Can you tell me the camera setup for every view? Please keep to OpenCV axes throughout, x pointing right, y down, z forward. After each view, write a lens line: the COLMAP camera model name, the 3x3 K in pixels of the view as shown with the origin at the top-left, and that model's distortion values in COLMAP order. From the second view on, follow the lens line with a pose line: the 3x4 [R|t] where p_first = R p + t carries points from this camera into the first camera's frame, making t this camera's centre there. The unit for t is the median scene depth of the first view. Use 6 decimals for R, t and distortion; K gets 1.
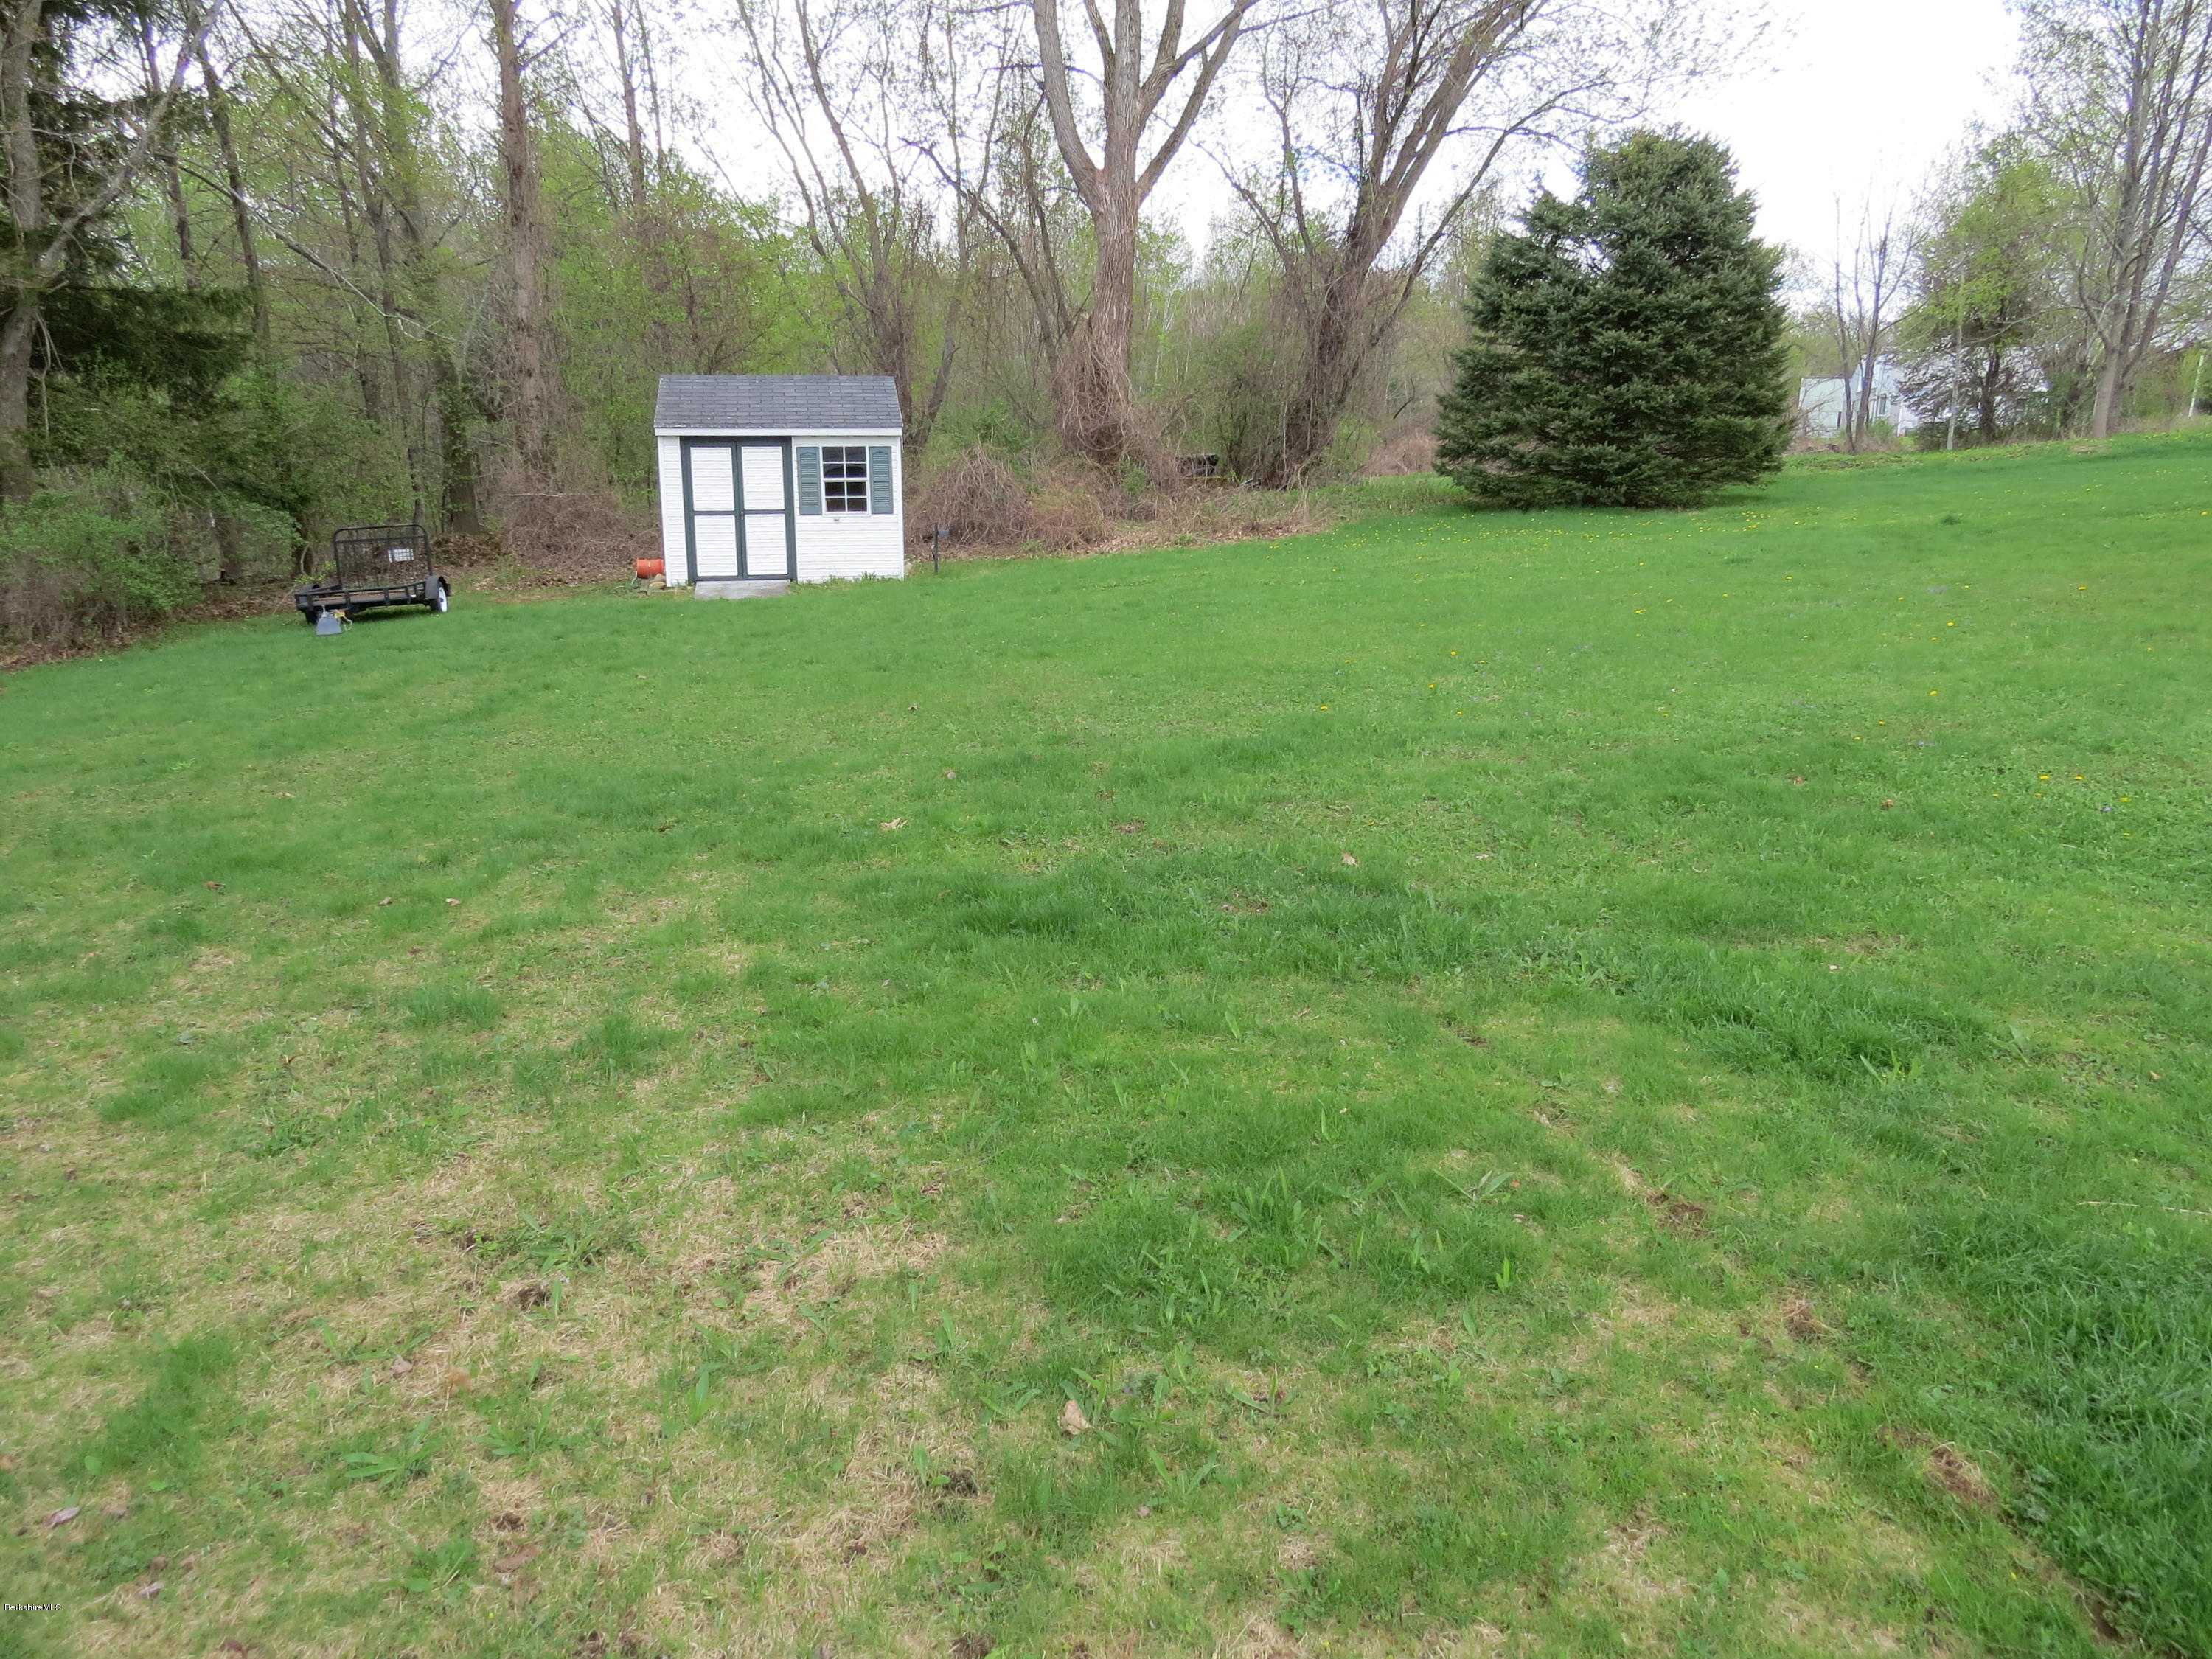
lens RADIAL K [[1631.3, 0, 1109.3], [0, 1631.3, 829.0], [0, 0, 1]] dist [0.012774, -0.003224]
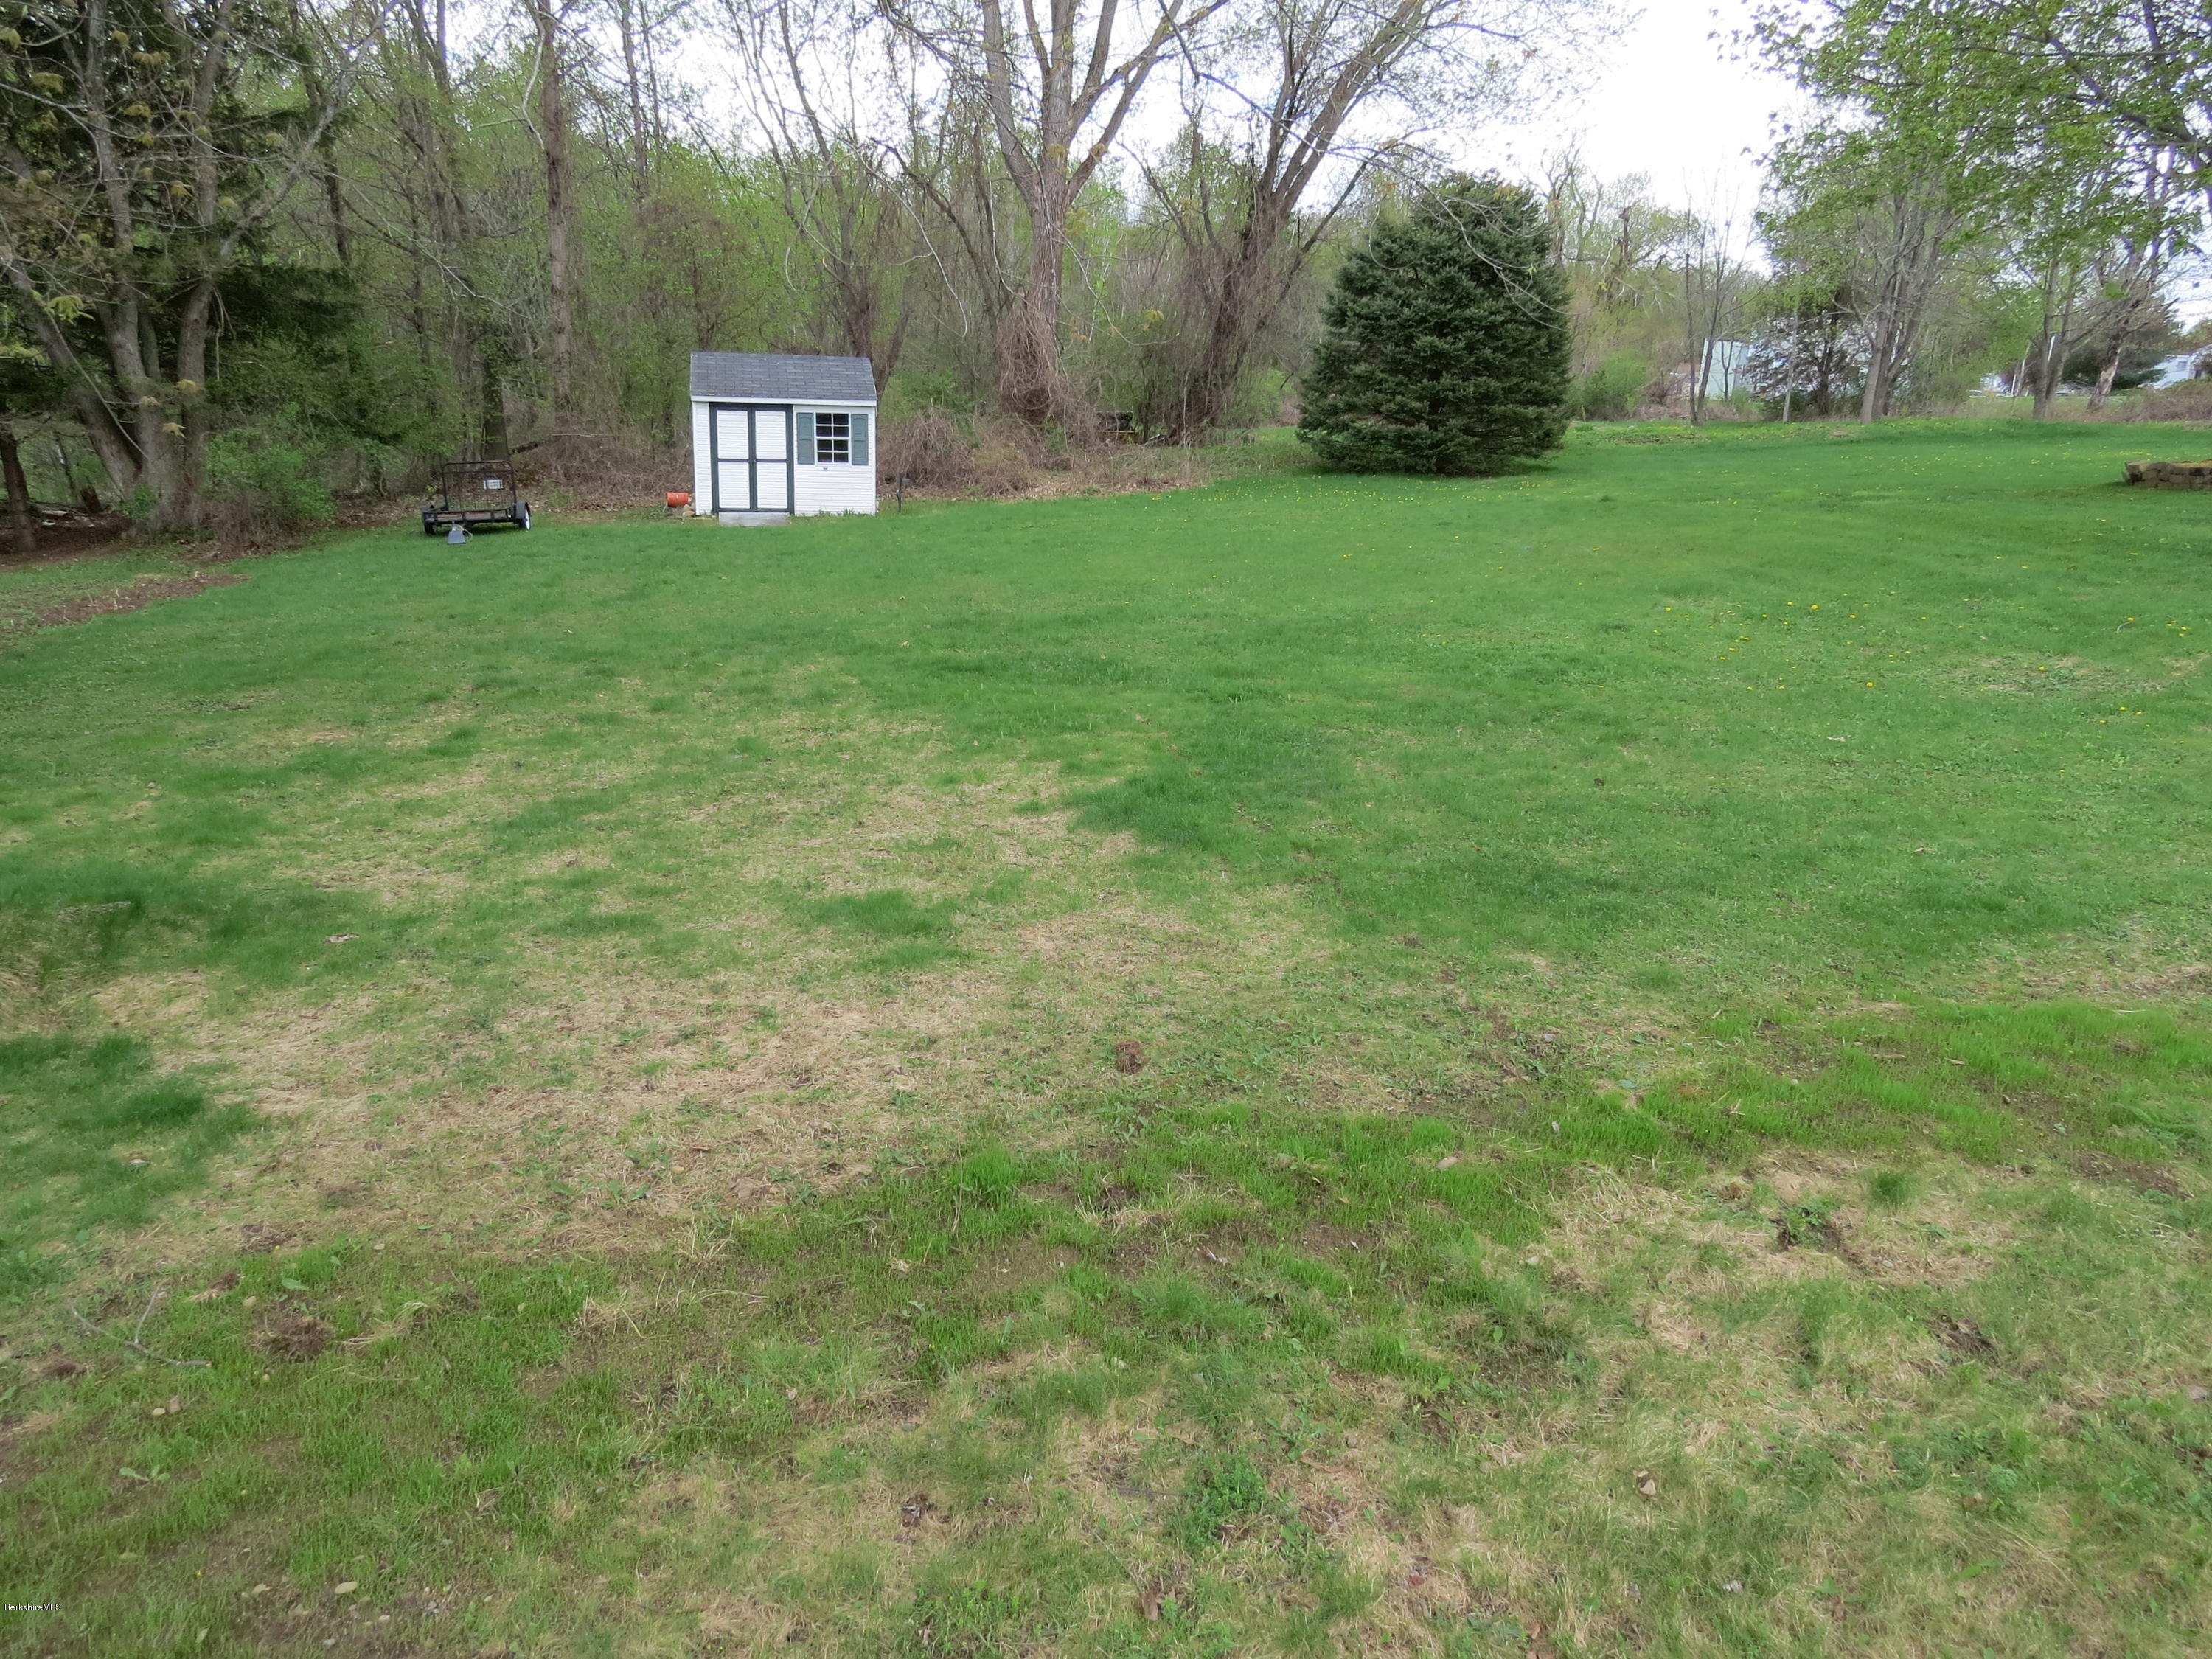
lens RADIAL K [[1631.3, 0, 1102.4], [0, 1631.3, 825.0], [0, 0, 1]] dist [0.012774, -0.003224]
pose [[0.999023, 0.024777, 0.036586, 0.013416], [-0.026197, 0.998901, 0.038866, 0.034398], [-0.035583, -0.039786, 0.998574, -0.276219]]
